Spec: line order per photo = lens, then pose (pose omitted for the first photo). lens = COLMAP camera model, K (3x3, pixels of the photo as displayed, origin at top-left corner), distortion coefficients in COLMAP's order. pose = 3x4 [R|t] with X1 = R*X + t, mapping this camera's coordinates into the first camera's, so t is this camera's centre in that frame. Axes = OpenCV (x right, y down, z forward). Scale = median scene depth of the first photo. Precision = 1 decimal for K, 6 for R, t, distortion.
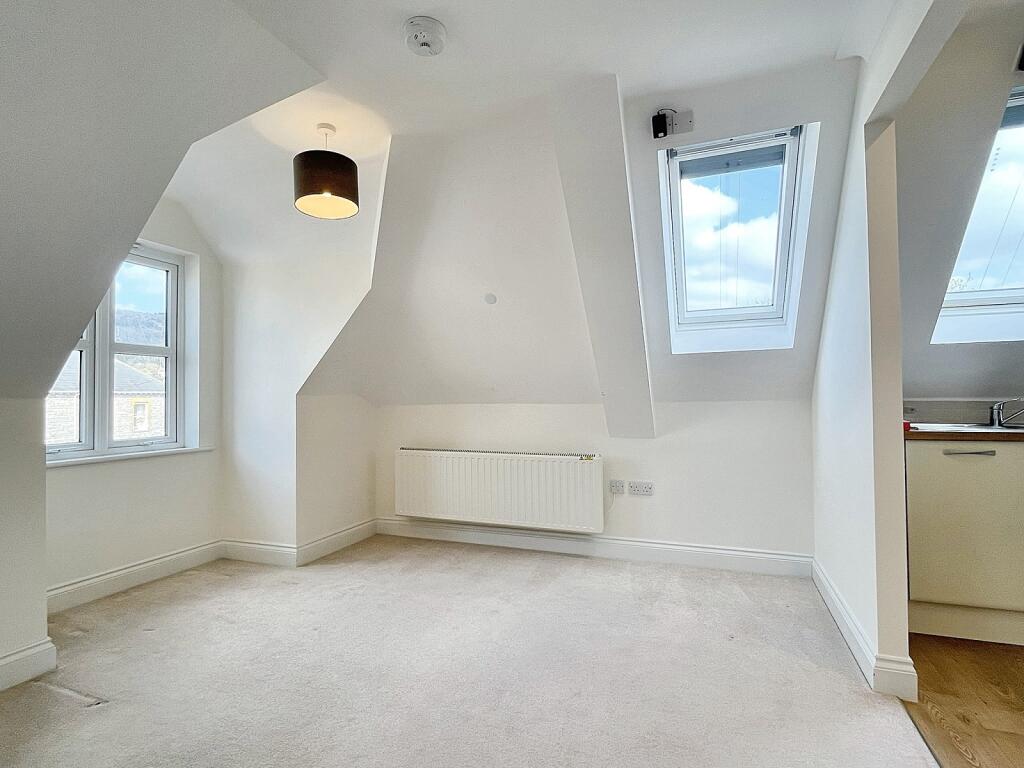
lens RADIAL K [[527.5, 0, 510.4], [0, 527.5, 386.9], [0, 0, 1]] dist [-0.001111, 0.000096]
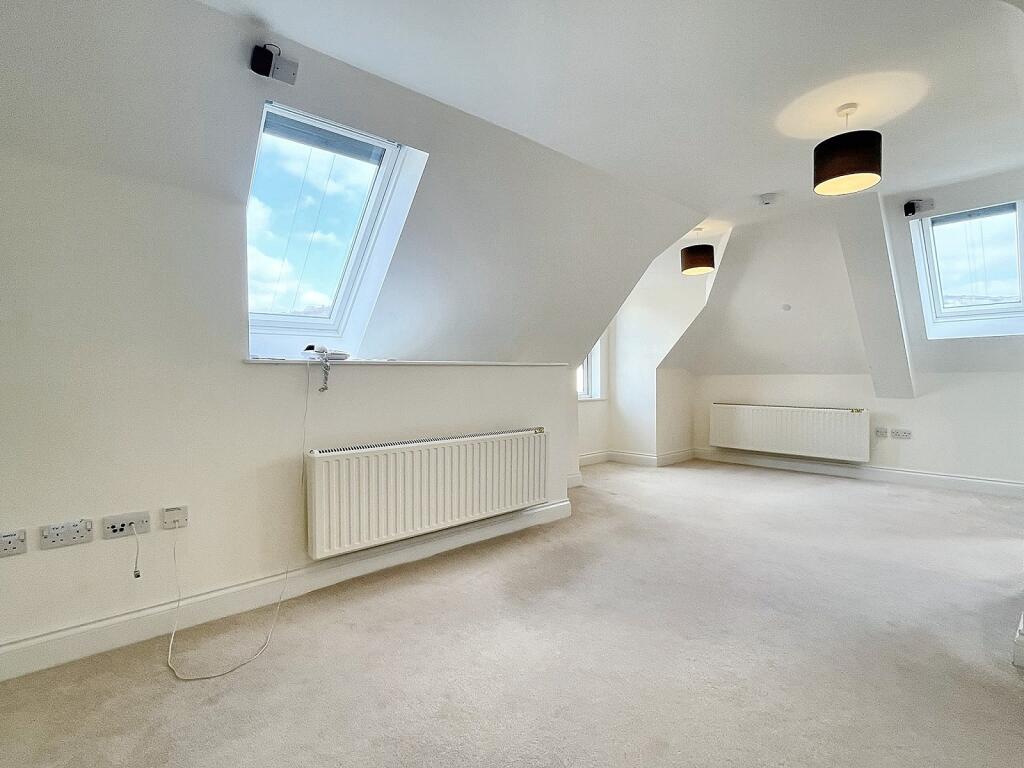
lens RADIAL K [[527.5, 0, 510.4], [0, 527.5, 386.9], [0, 0, 1]] dist [-0.001111, 0.000096]
pose [[0.897765, 0.014329, -0.440241, -0.077354], [0.008475, 0.998724, 0.049788, -0.013971], [0.440393, -0.048429, 0.896498, -0.750515]]
